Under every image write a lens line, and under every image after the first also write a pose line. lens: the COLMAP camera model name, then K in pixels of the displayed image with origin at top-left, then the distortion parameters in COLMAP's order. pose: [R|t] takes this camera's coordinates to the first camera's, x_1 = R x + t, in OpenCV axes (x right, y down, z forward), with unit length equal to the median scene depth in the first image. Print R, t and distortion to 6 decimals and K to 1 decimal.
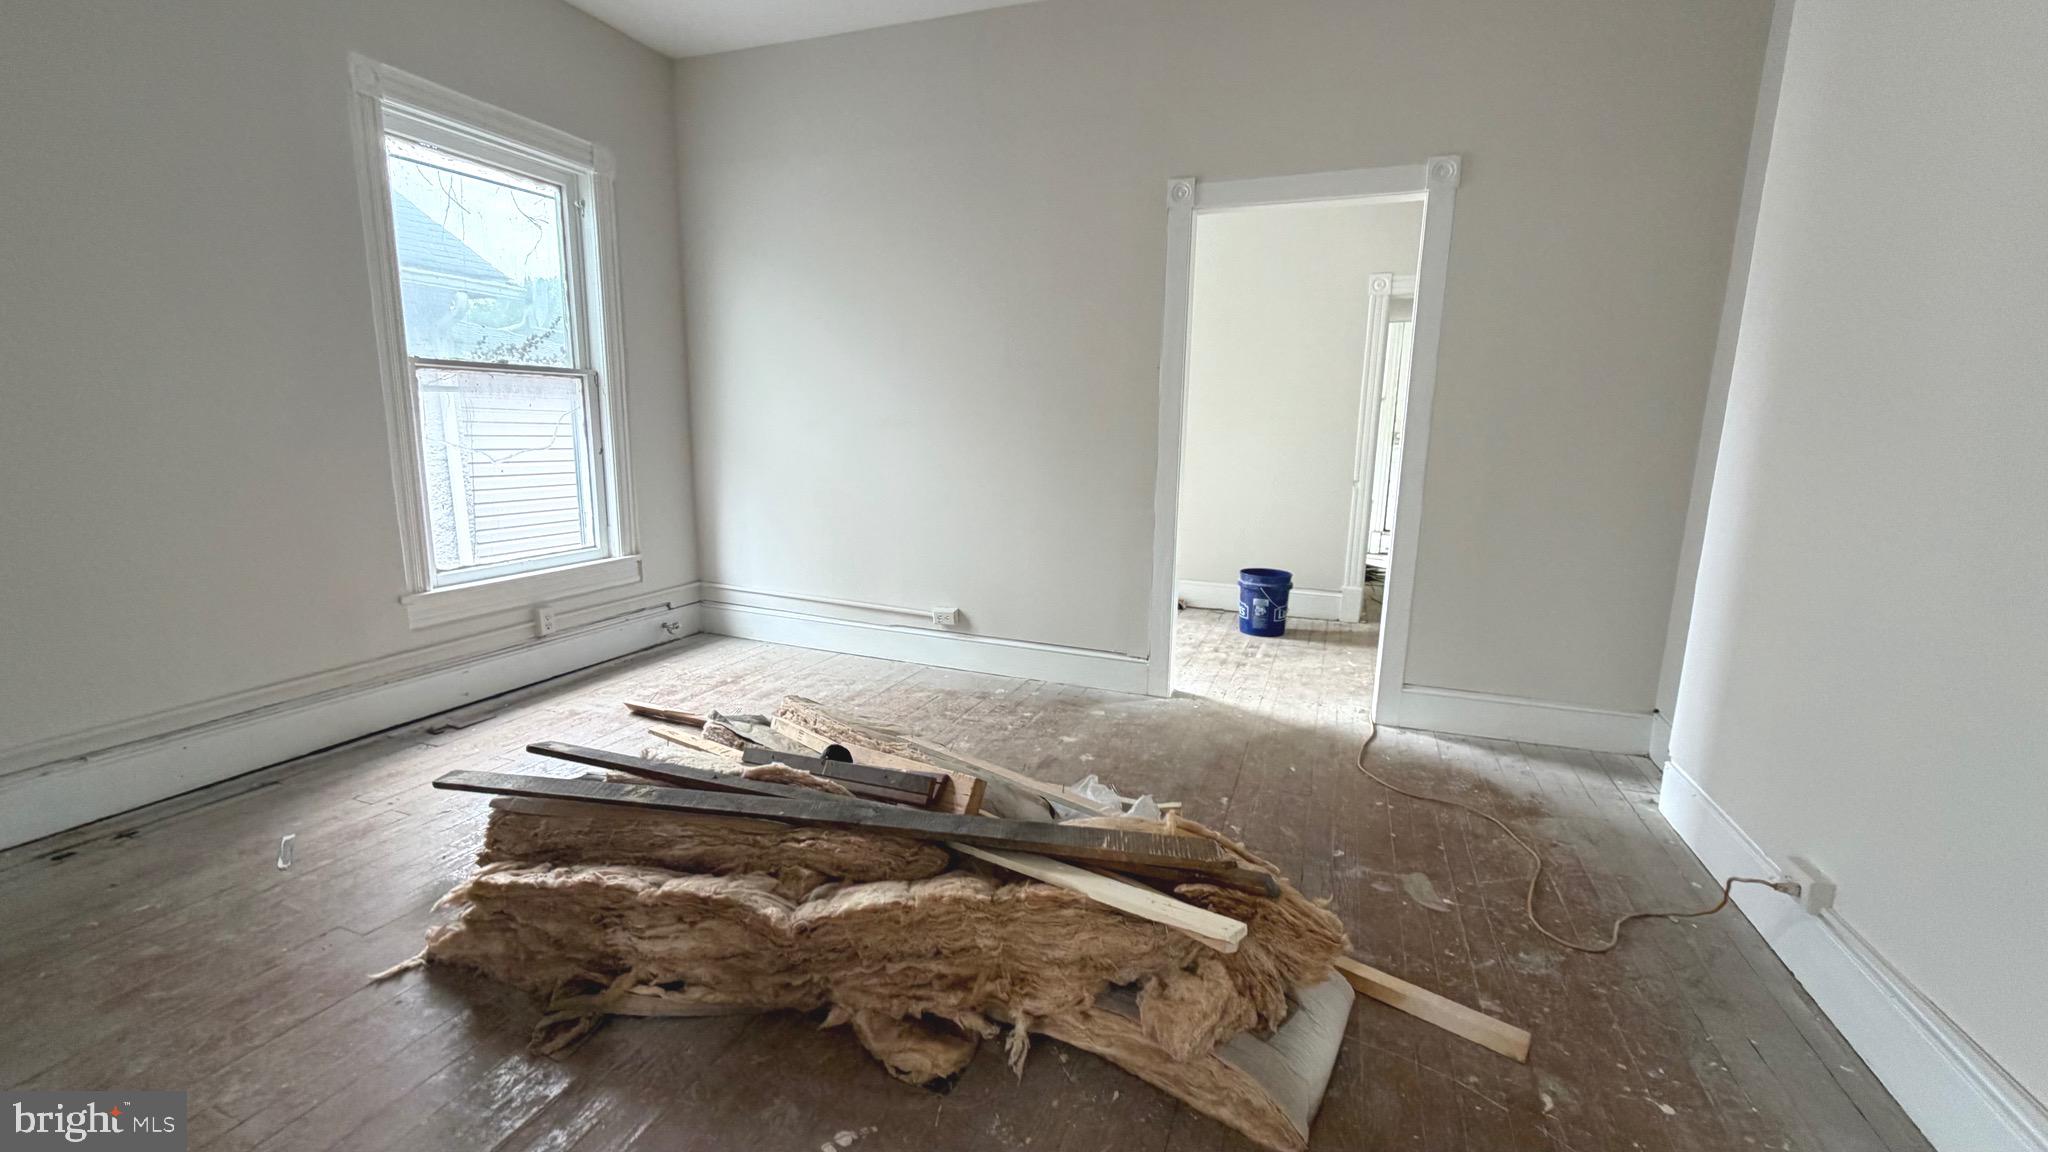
lens RADIAL K [[813.6, 0, 1031.3], [0, 813.6, 572.6], [0, 0, 1]] dist [0.001196, -0.000761]
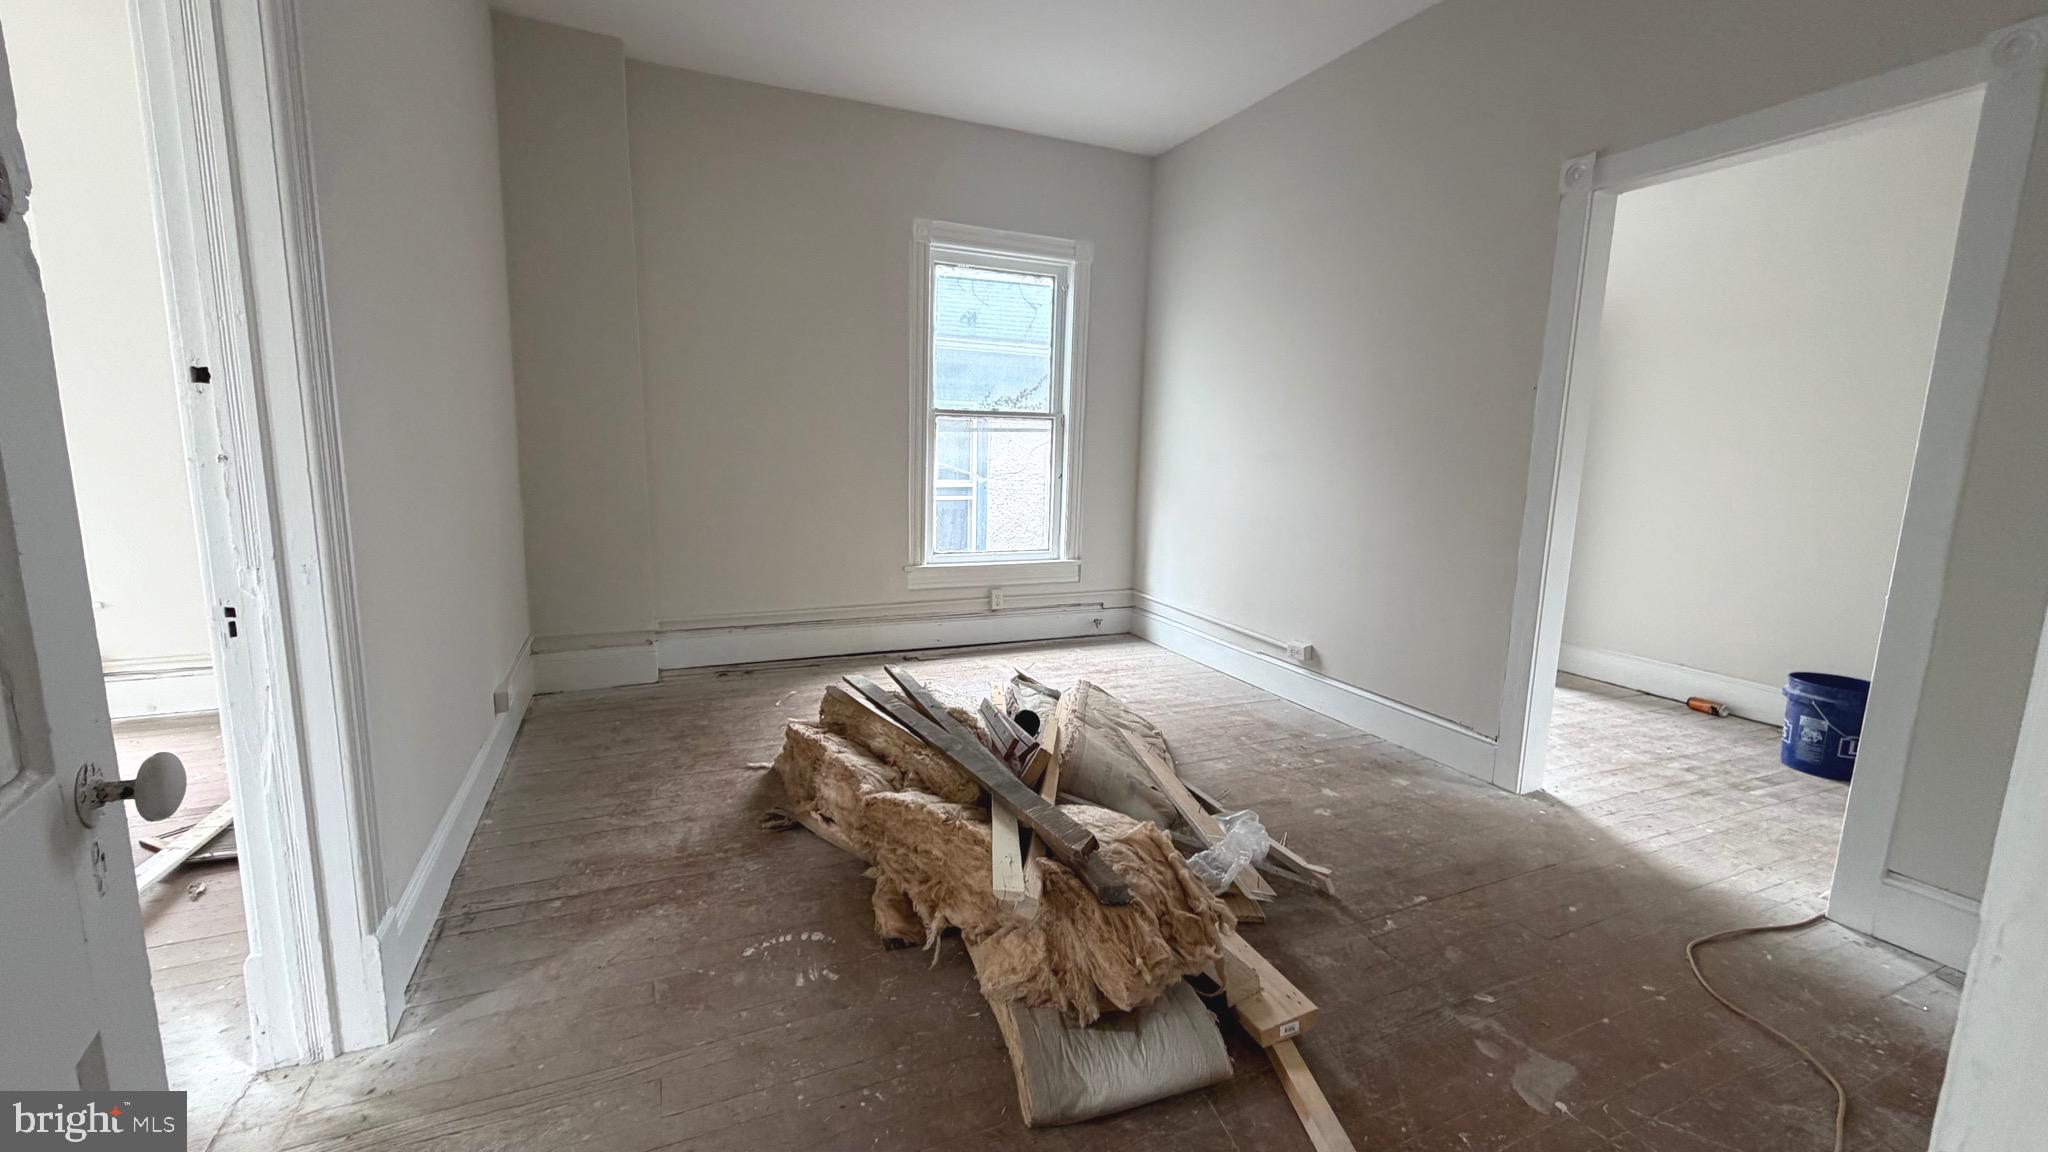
lens RADIAL K [[813.6, 0, 1022.1], [0, 813.6, 574.6], [0, 0, 1]] dist [0.001196, -0.000761]
pose [[0.702369, 0.106900, -0.703740, 0.379431], [-0.139601, 0.990146, 0.011077, -0.002254], [0.697989, 0.090463, 0.710371, 0.067259]]
